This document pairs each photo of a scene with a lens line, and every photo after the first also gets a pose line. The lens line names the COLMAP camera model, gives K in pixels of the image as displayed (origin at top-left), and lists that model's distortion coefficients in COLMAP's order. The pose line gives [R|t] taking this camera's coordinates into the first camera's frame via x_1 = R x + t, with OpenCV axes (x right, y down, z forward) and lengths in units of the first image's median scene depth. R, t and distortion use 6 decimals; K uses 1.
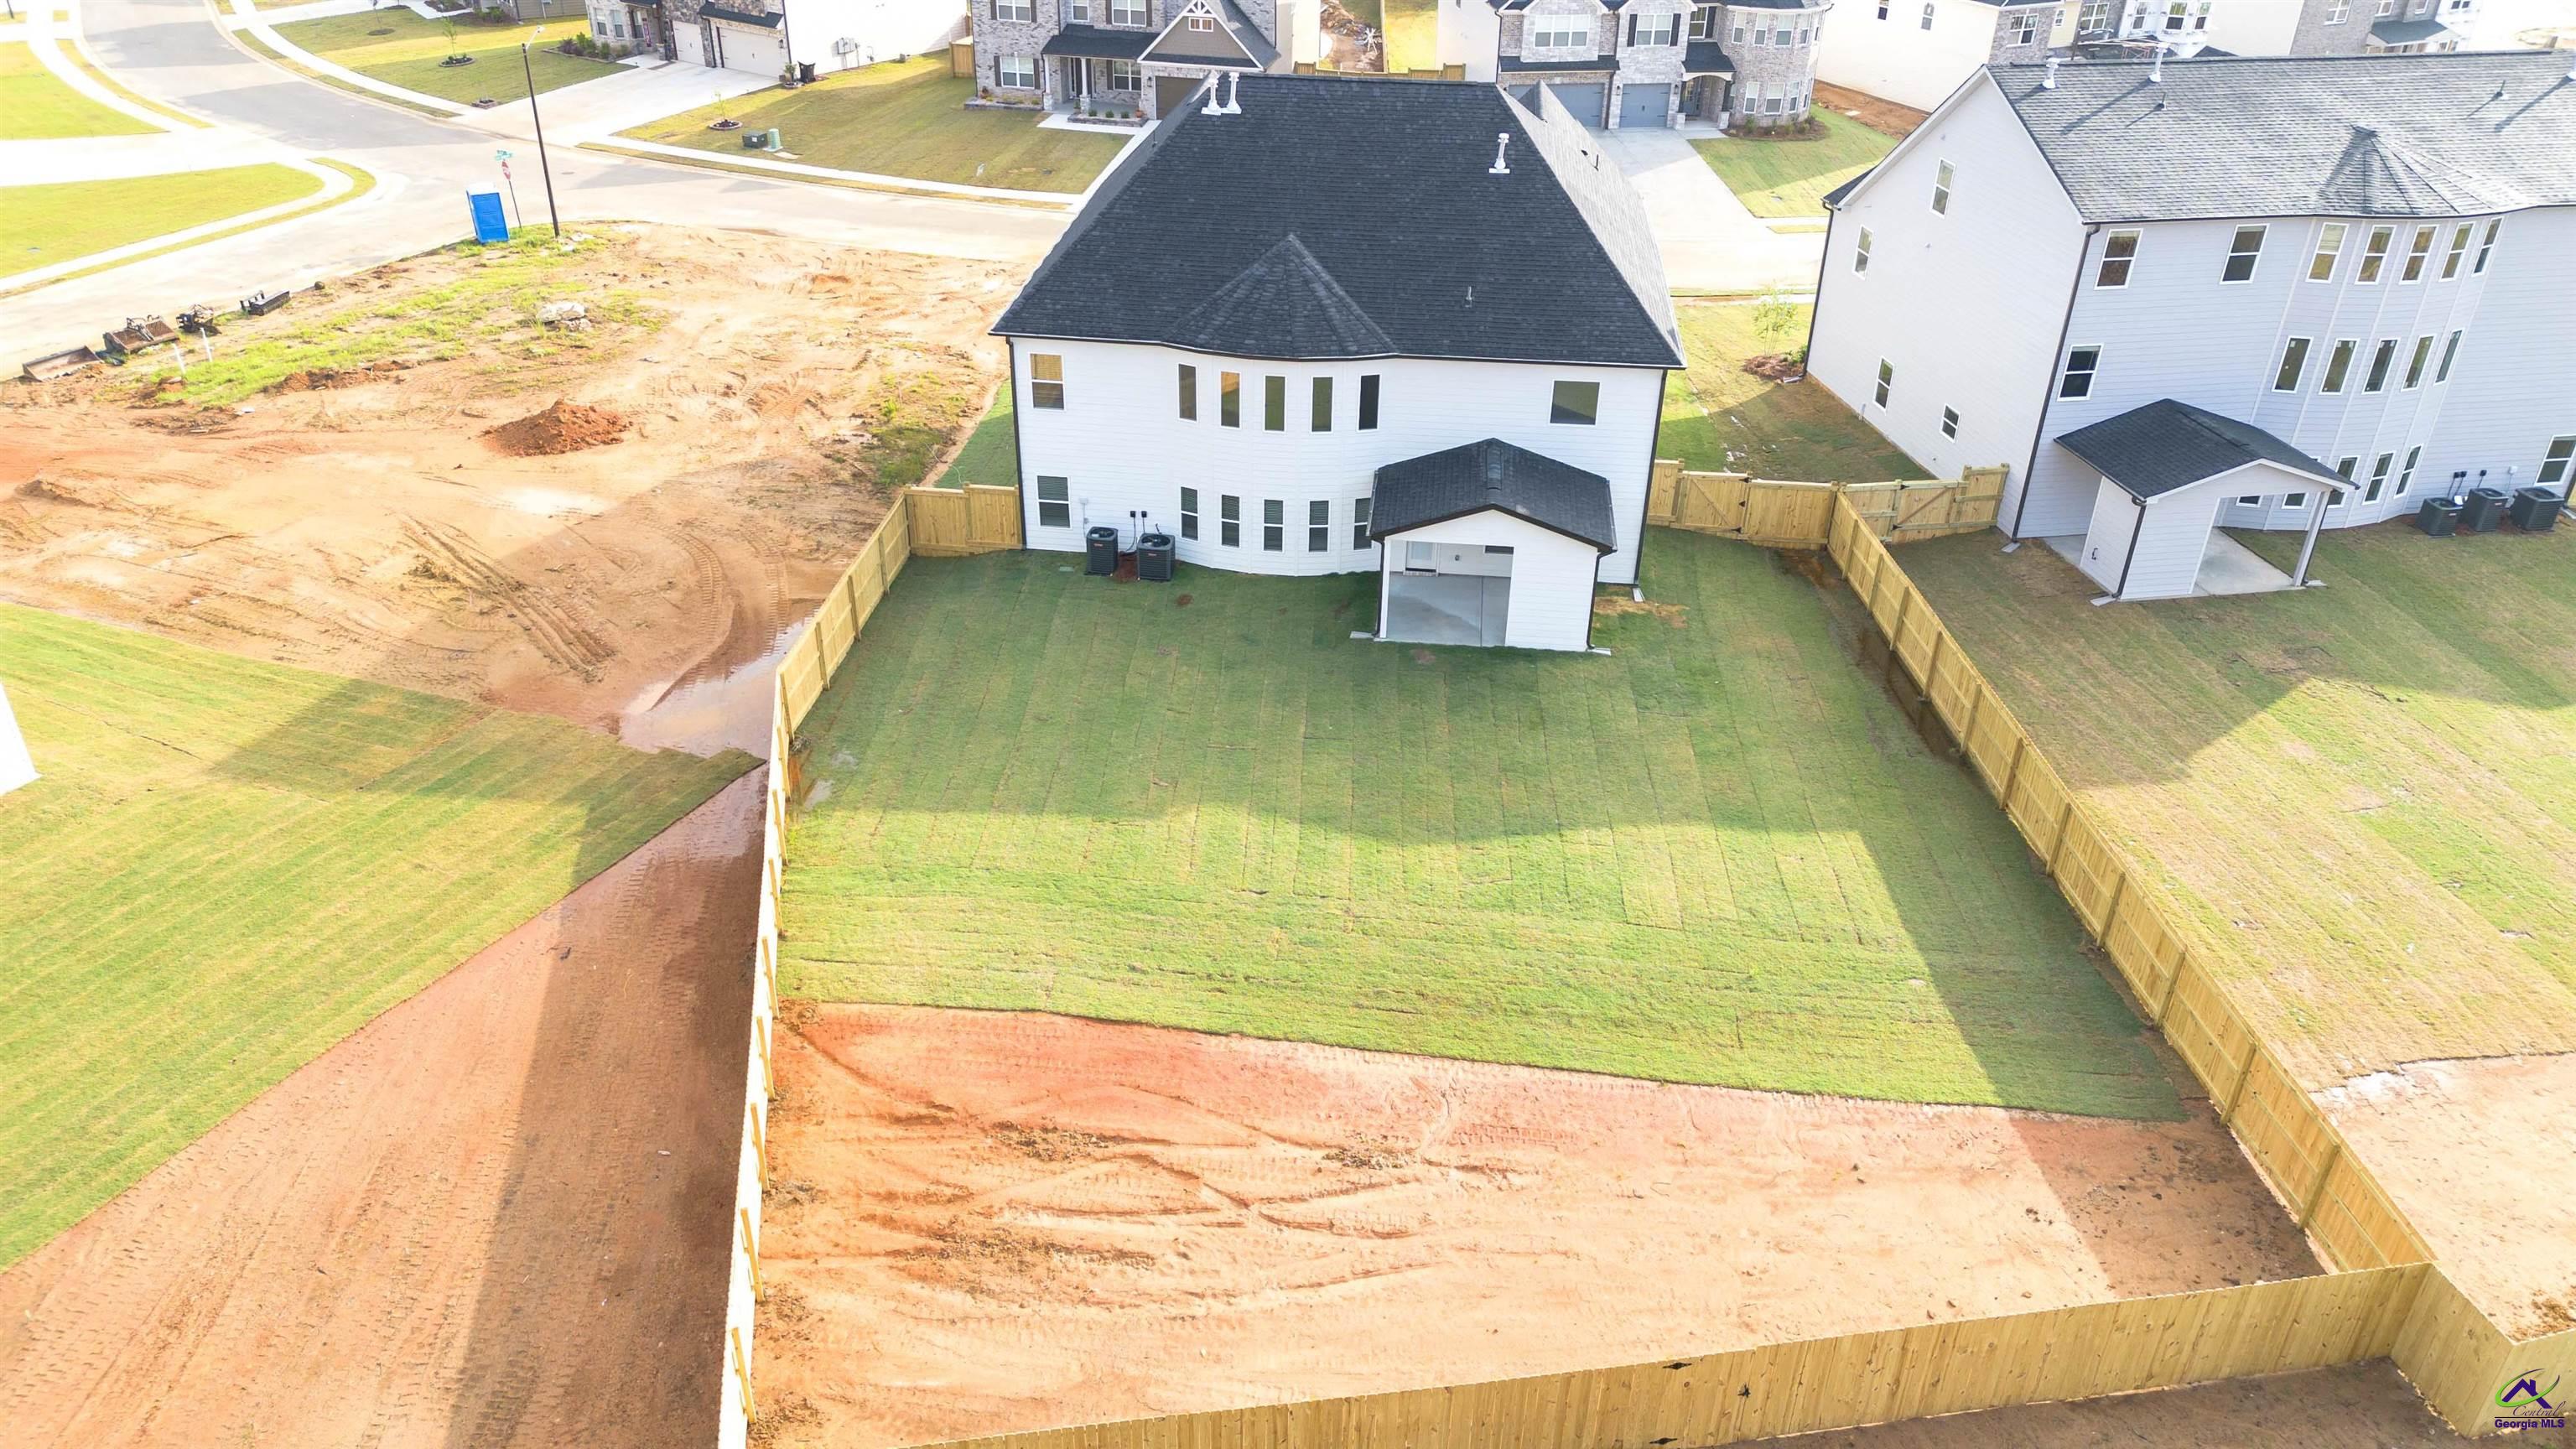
lens RADIAL K [[1806.4, 0, 1286.8], [0, 1806.4, 714.8], [0, 0, 1]] dist [0.096179, -0.104818]
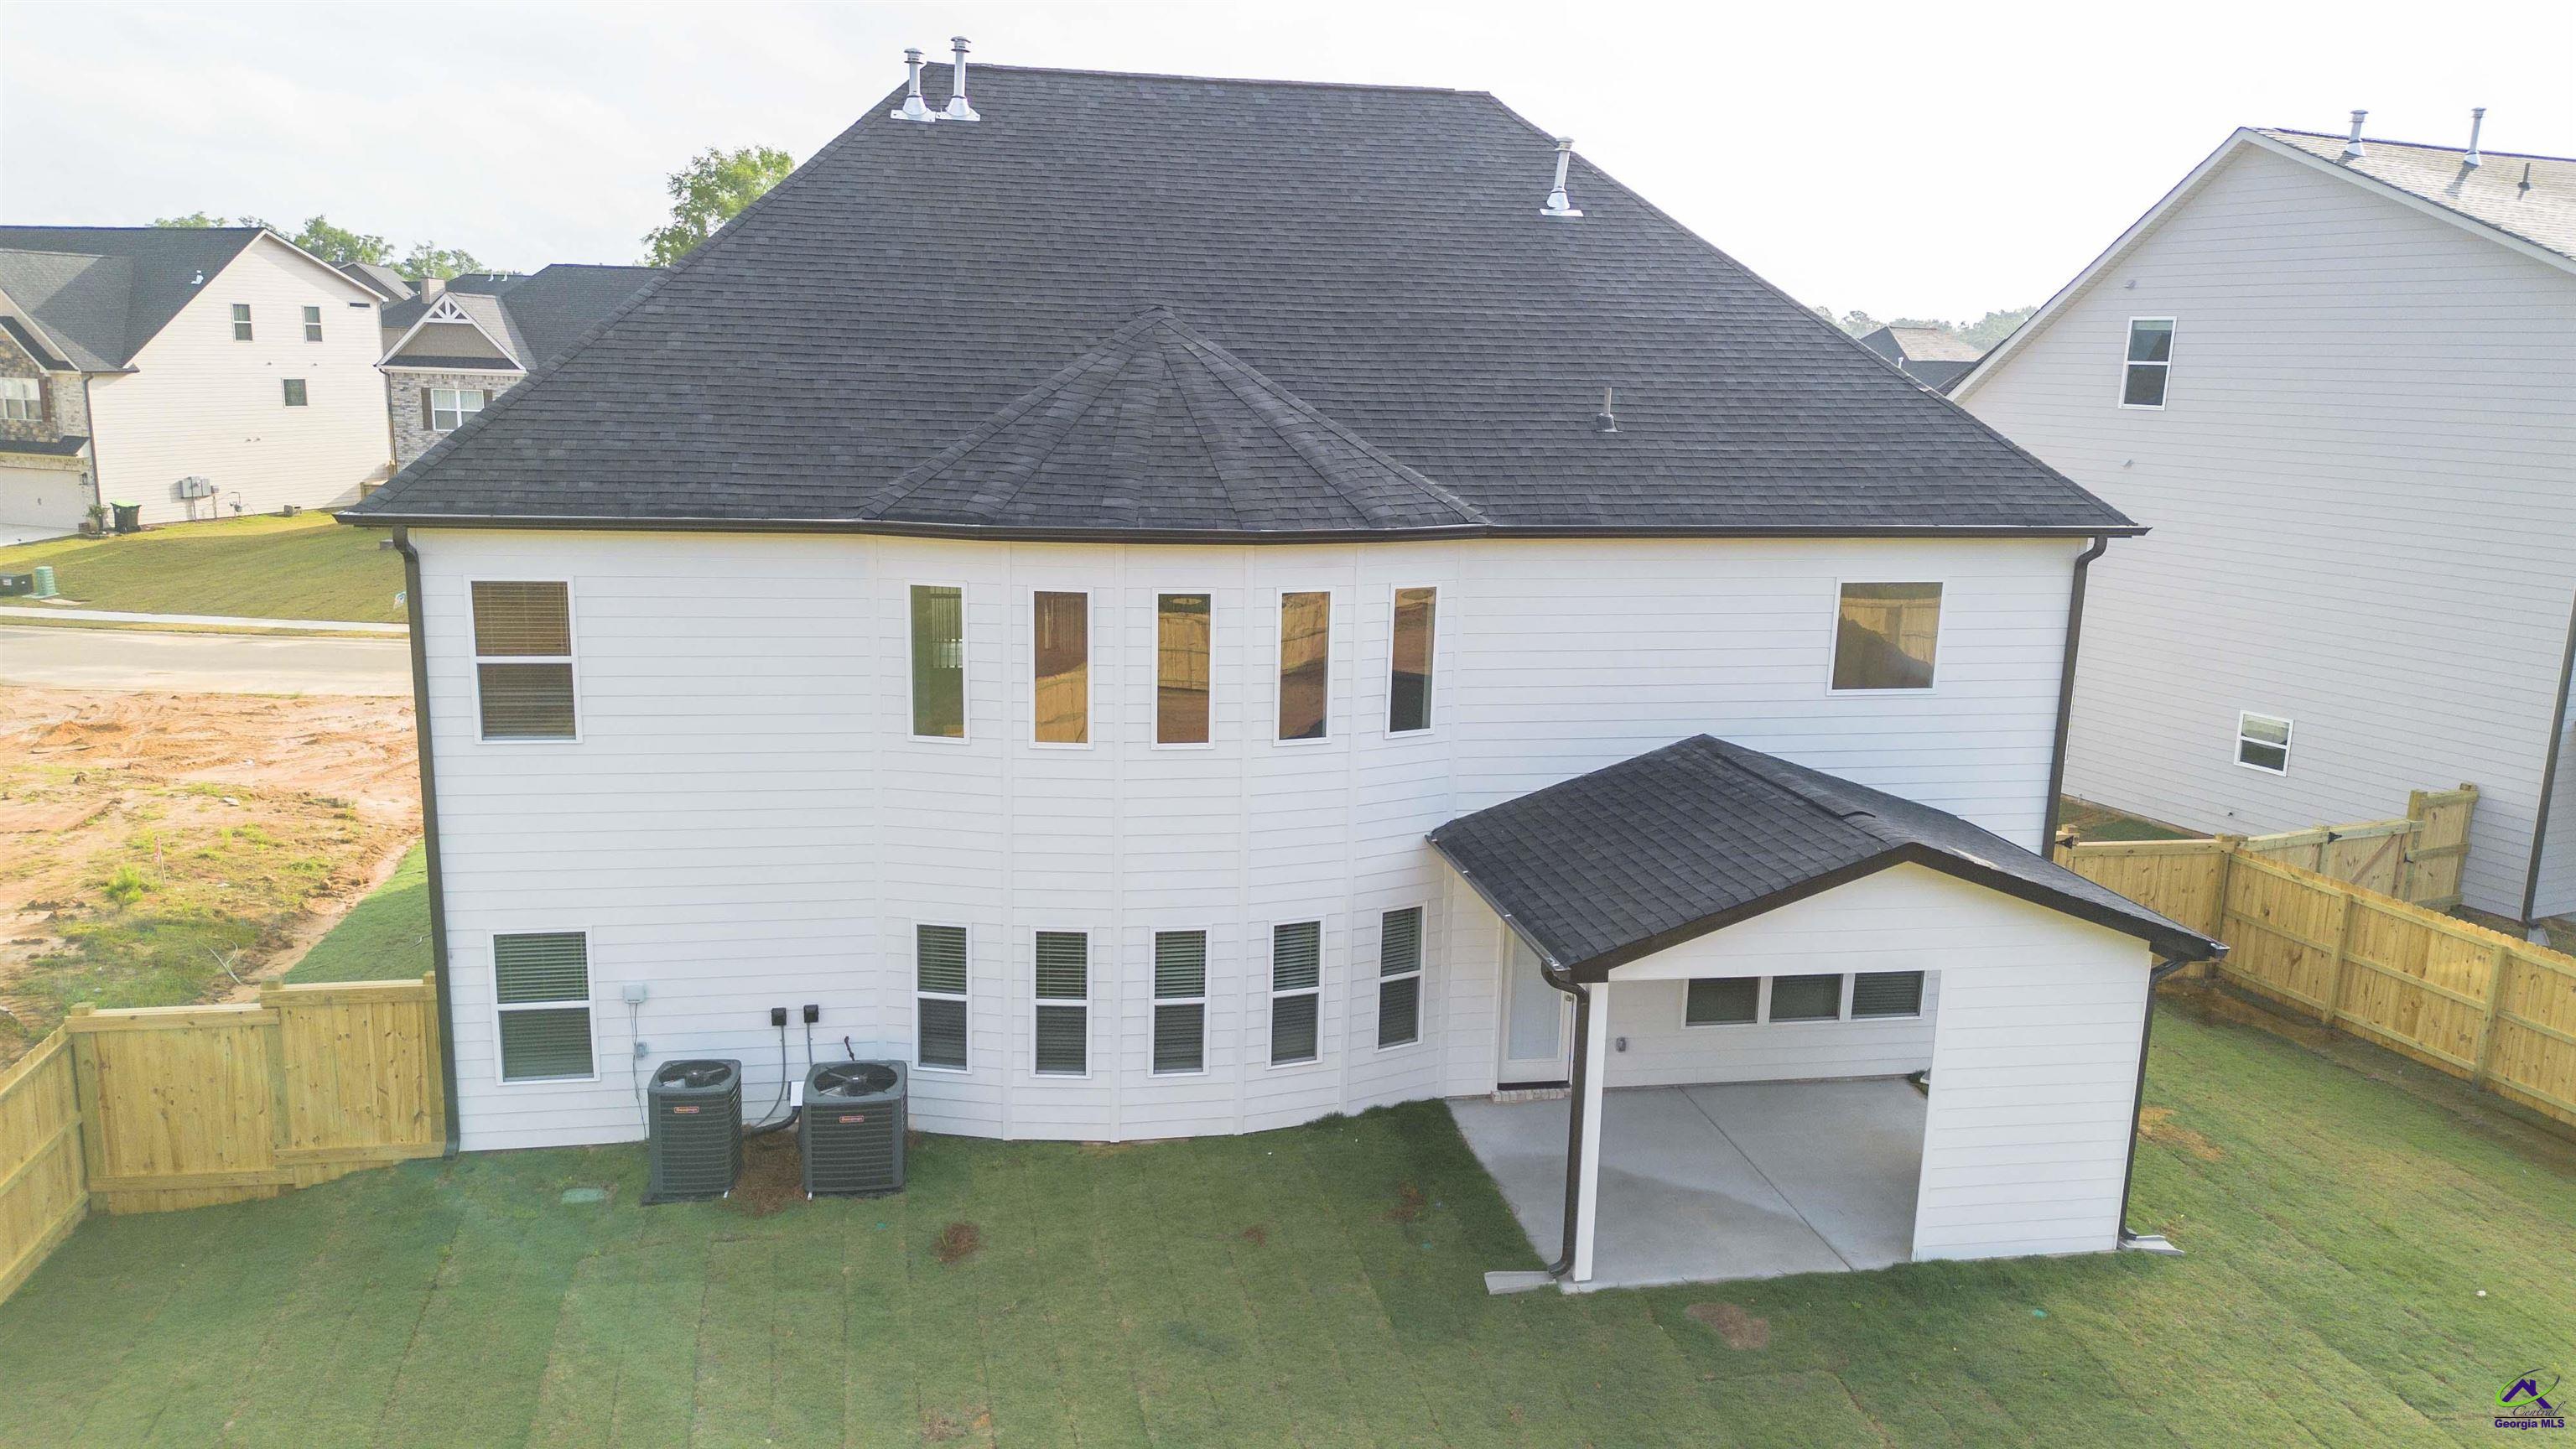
lens RADIAL K [[1806.4, 0, 1286.8], [0, 1806.4, 714.8], [0, 0, 1]] dist [0.096179, -0.104818]
pose [[0.960290, -0.049883, 0.274508, -0.085361], [0.133686, 0.945854, -0.295784, -0.046238], [-0.244890, 0.320736, 0.914963, 0.622427]]
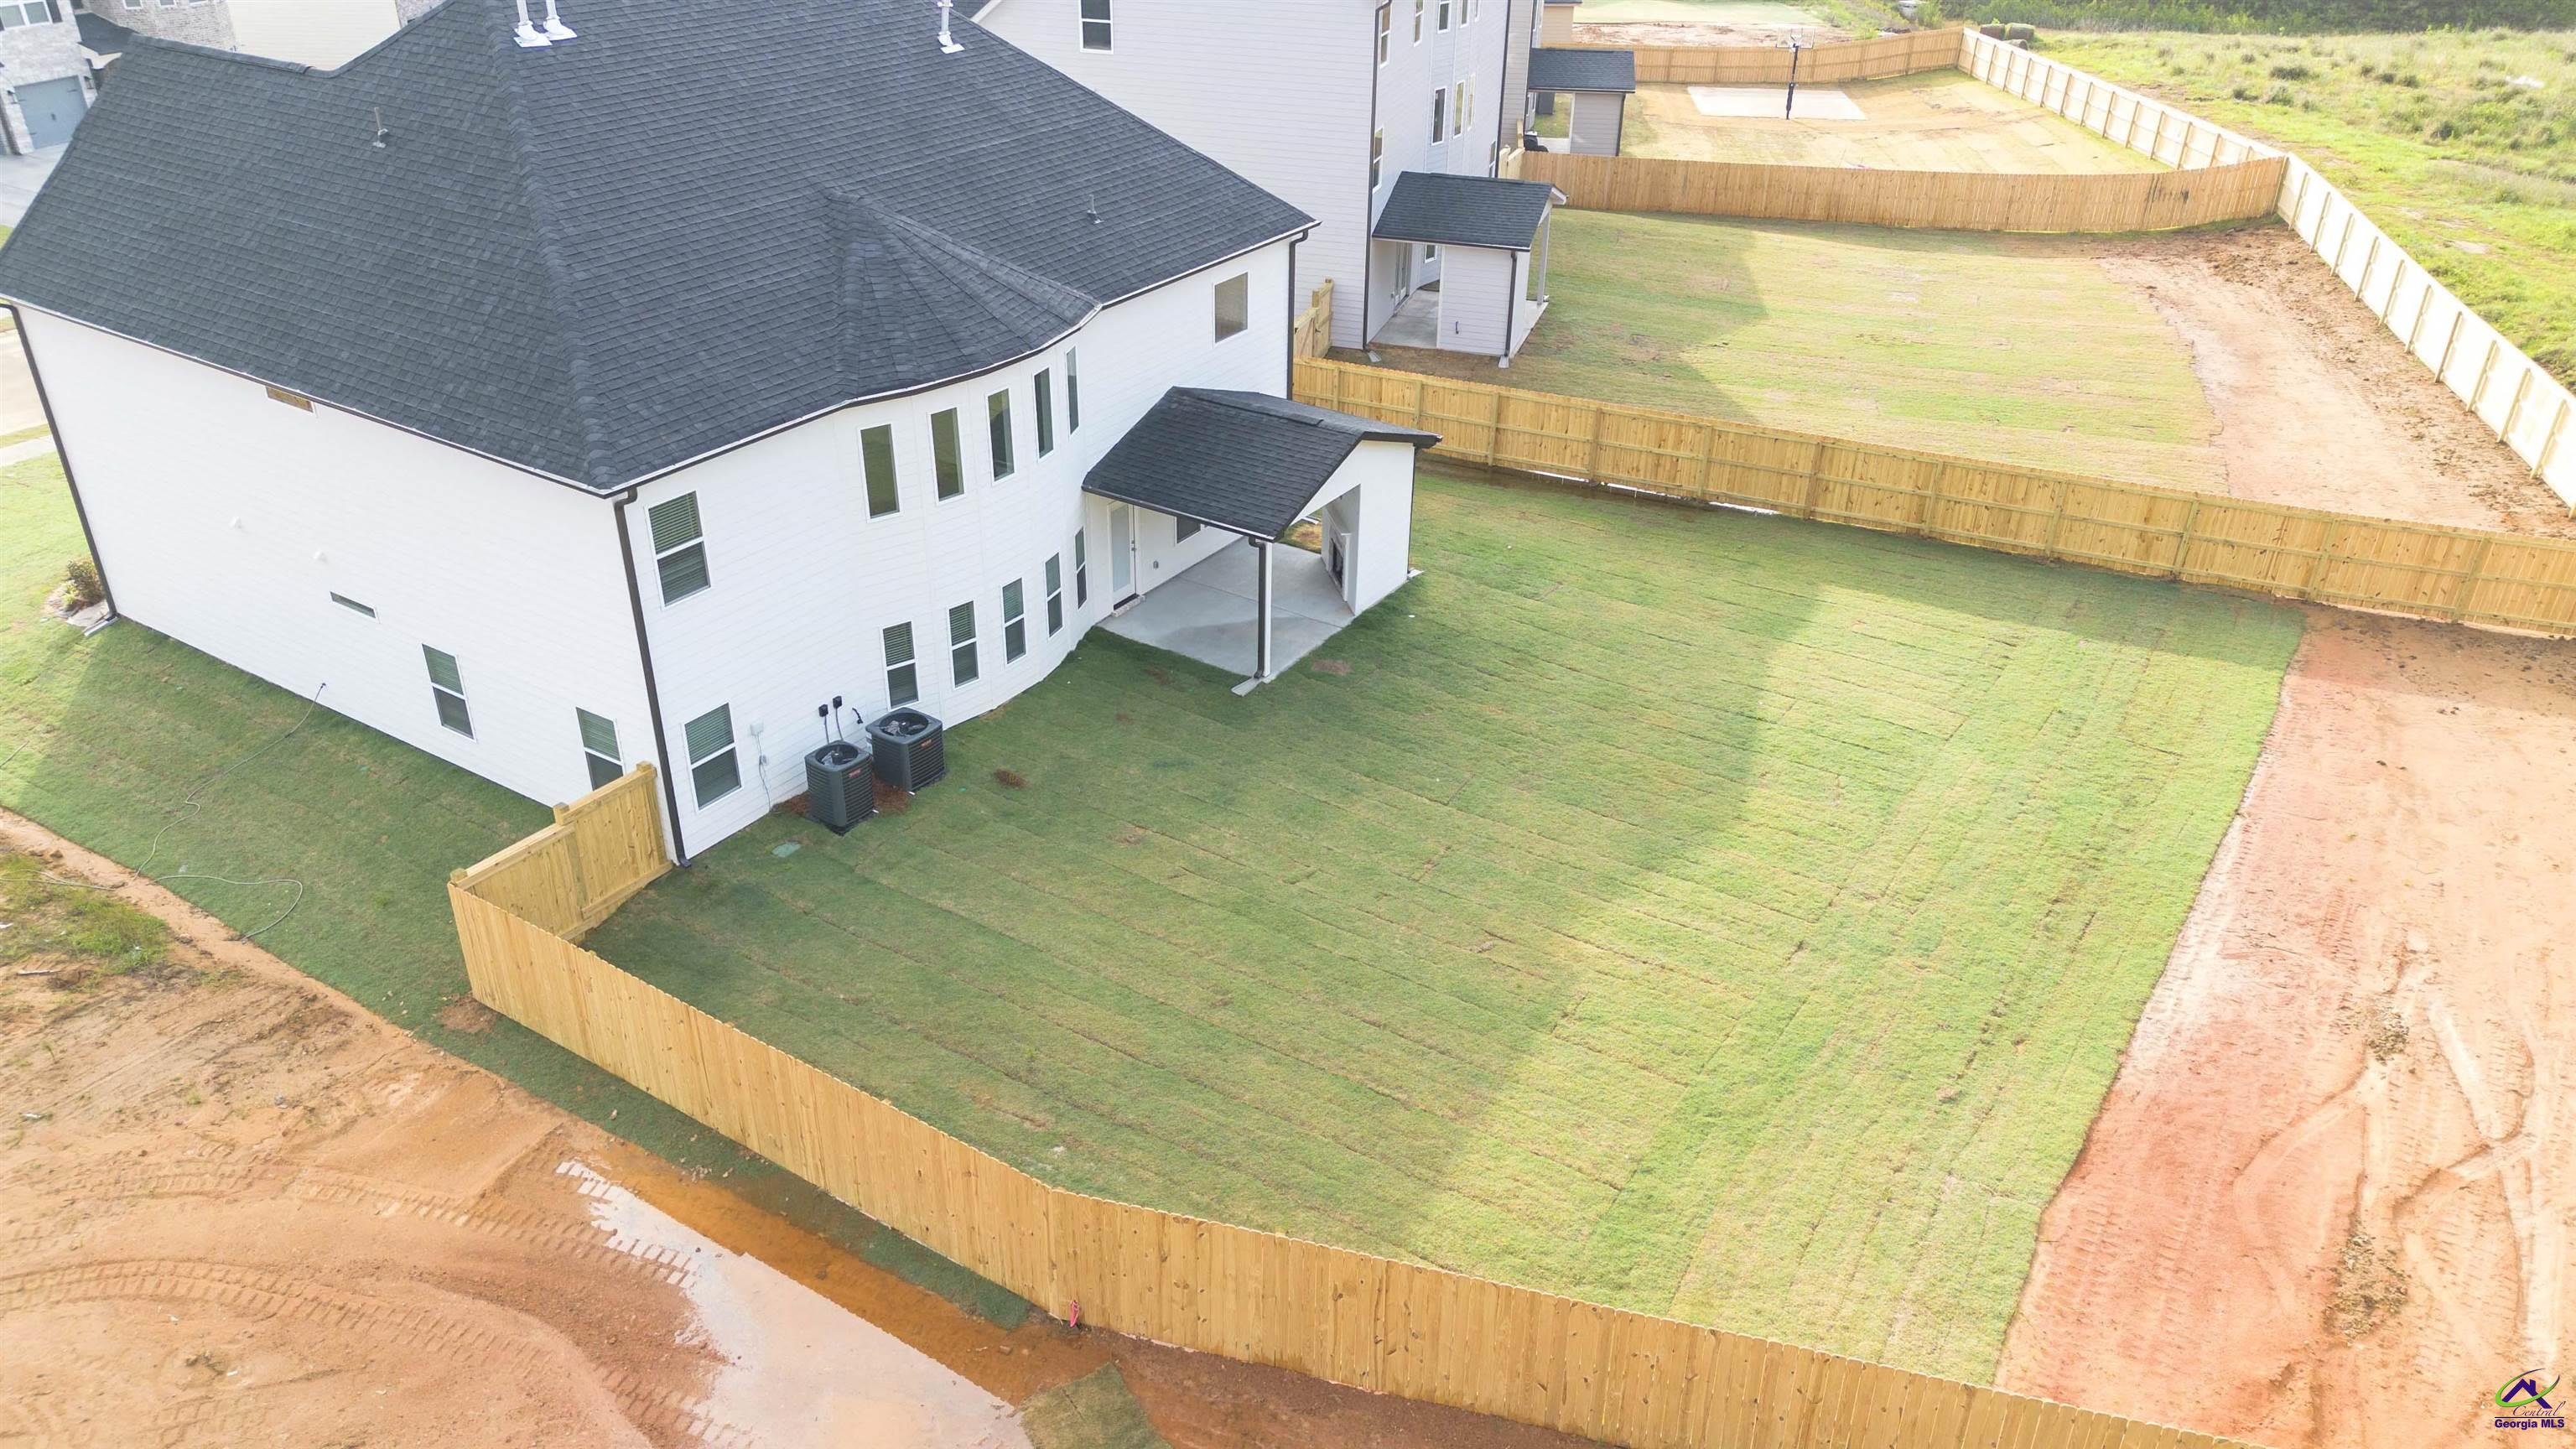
lens RADIAL K [[1806.4, 0, 1286.8], [0, 1806.4, 714.8], [0, 0, 1]] dist [0.096179, -0.104818]
pose [[0.453952, -0.443509, 0.772805, -0.476871], [0.440368, 0.865663, 0.238124, -0.185403], [-0.774599, 0.232221, 0.588277, 0.540420]]
